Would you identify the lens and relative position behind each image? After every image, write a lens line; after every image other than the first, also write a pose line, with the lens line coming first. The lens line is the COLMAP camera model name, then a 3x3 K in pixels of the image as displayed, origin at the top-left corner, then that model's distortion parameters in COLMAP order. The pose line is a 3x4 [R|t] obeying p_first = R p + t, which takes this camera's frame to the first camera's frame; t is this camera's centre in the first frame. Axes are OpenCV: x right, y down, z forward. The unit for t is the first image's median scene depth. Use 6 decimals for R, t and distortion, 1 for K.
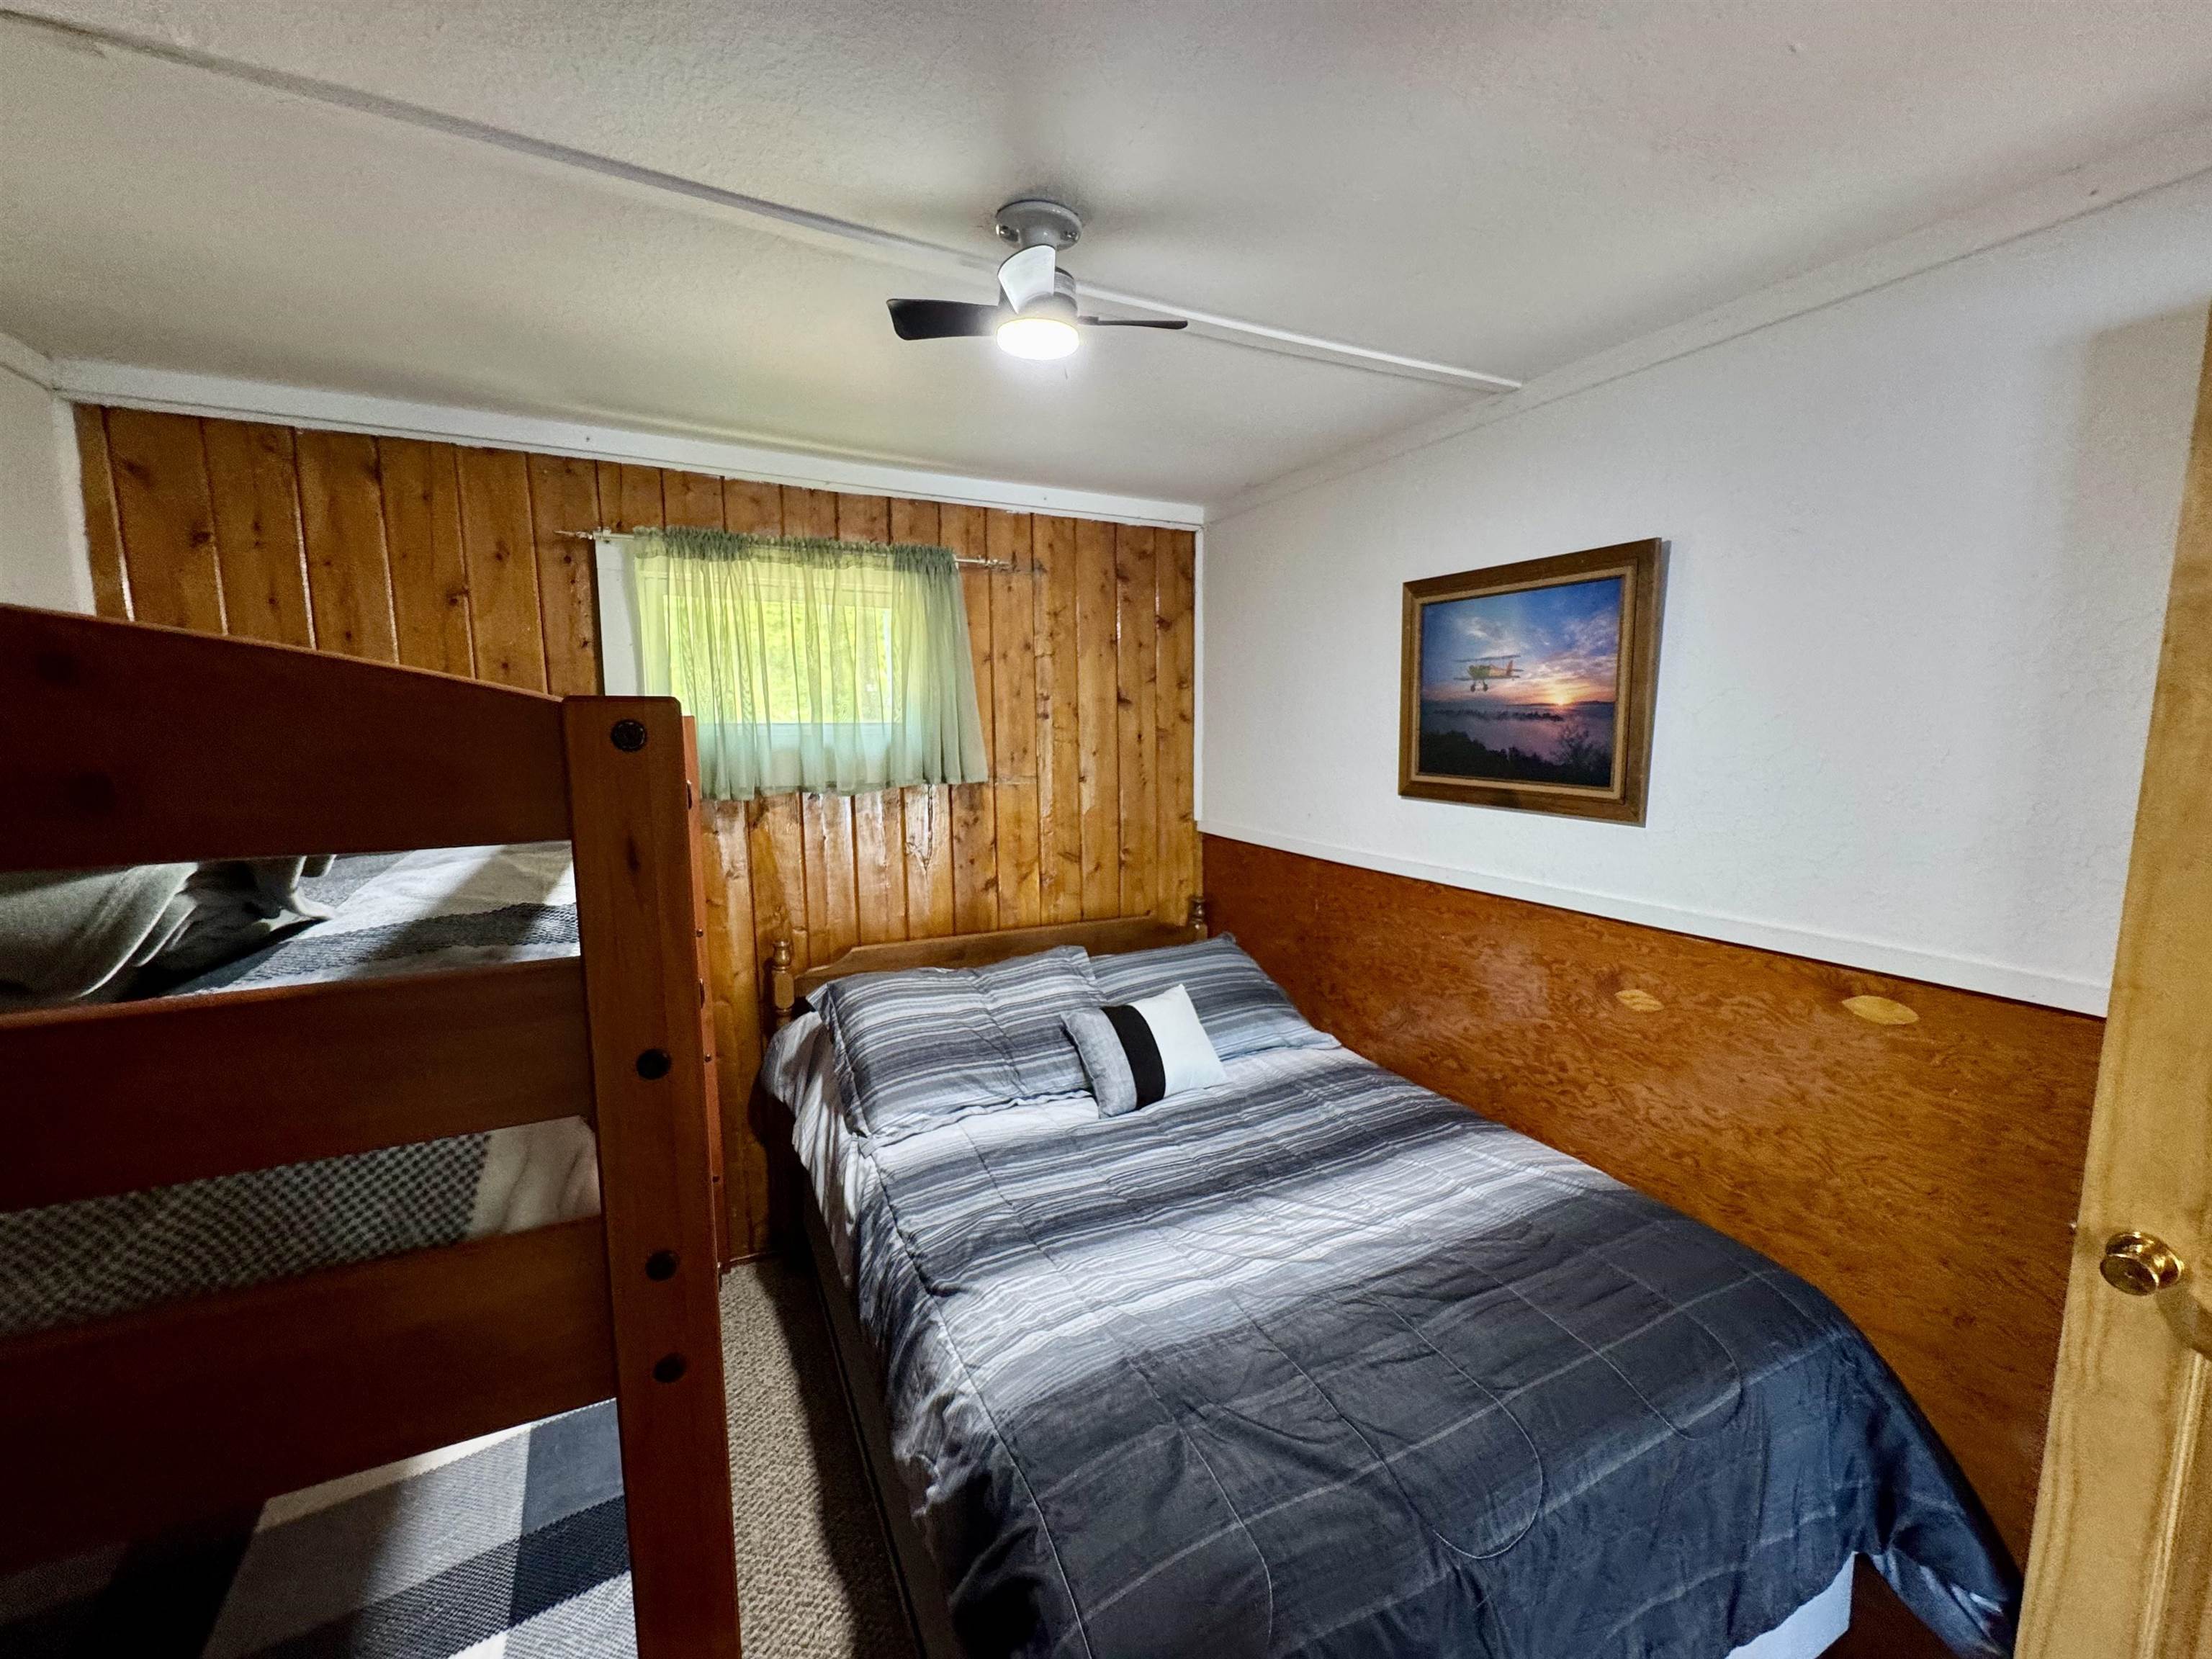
lens RADIAL K [[880.5, 0, 1117.7], [0, 880.5, 832.7], [0, 0, 1]] dist [-0.002886, -0.000729]
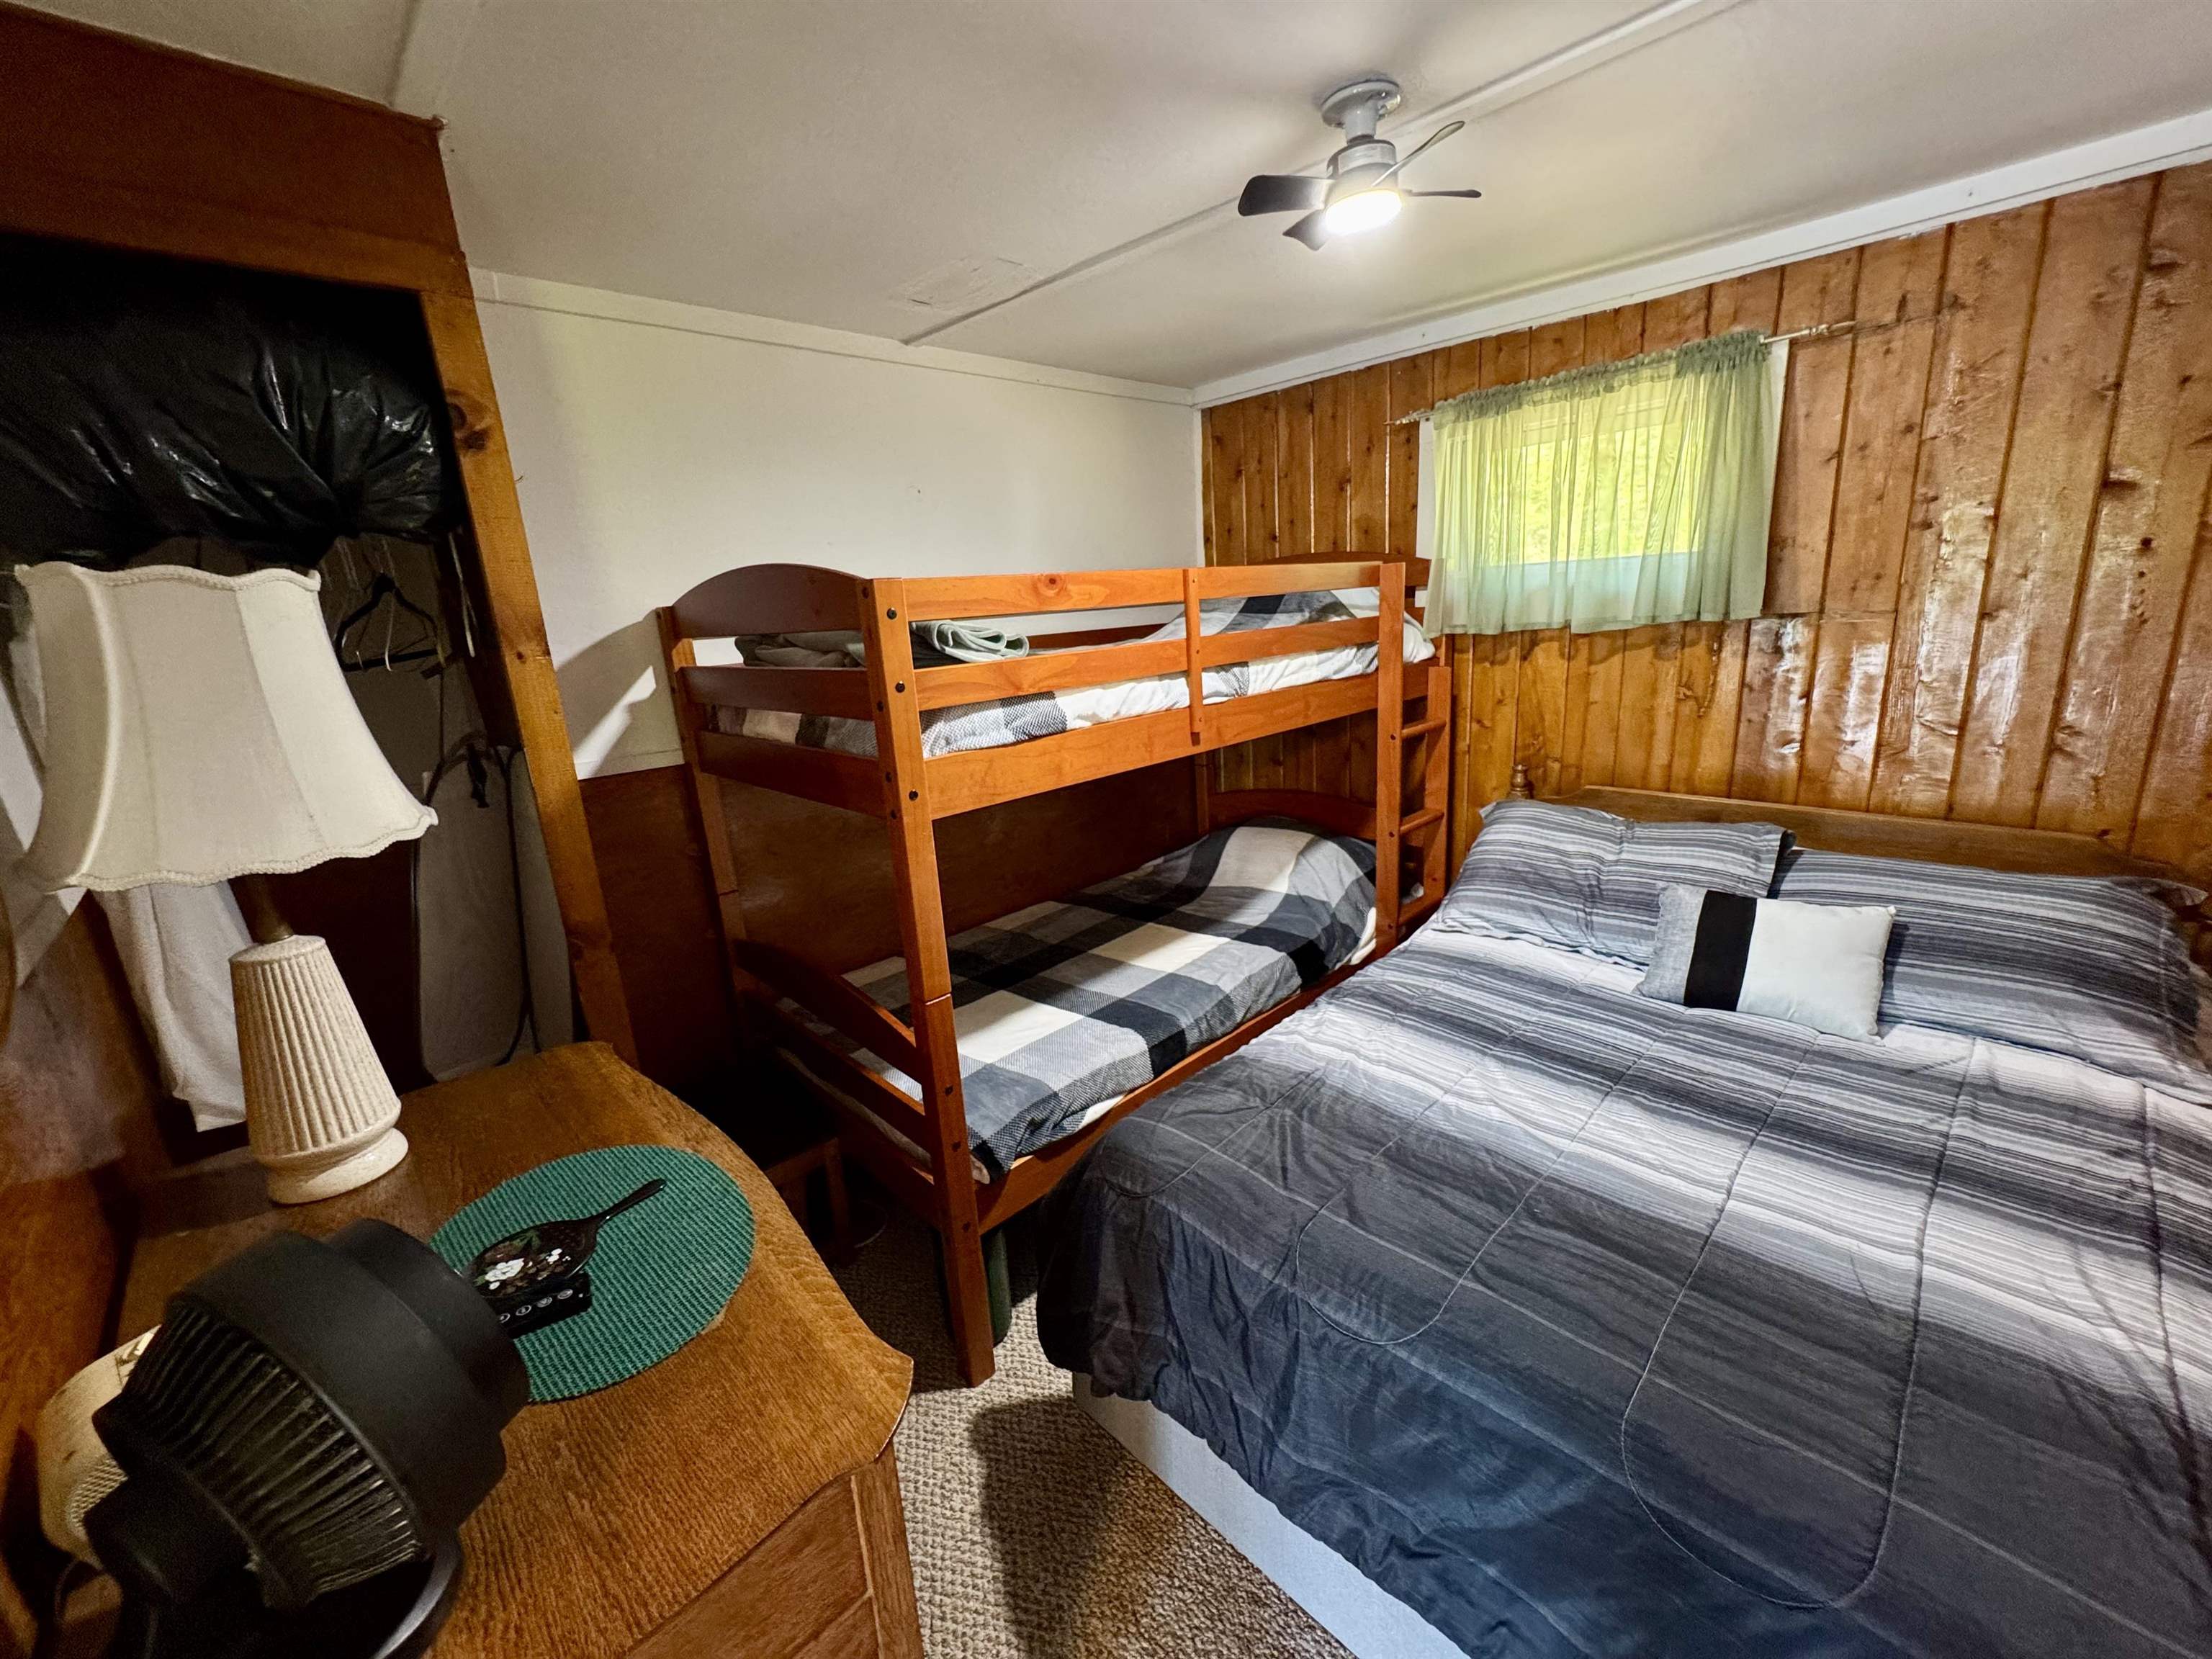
lens RADIAL K [[880.5, 0, 1107.8], [0, 880.5, 833.3], [0, 0, 1]] dist [-0.002886, -0.000729]
pose [[0.297902, 0.225738, -0.927522, 0.567976], [-0.061018, 0.974153, 0.217490, -0.002925], [0.952644, -0.008196, 0.303977, 0.182821]]
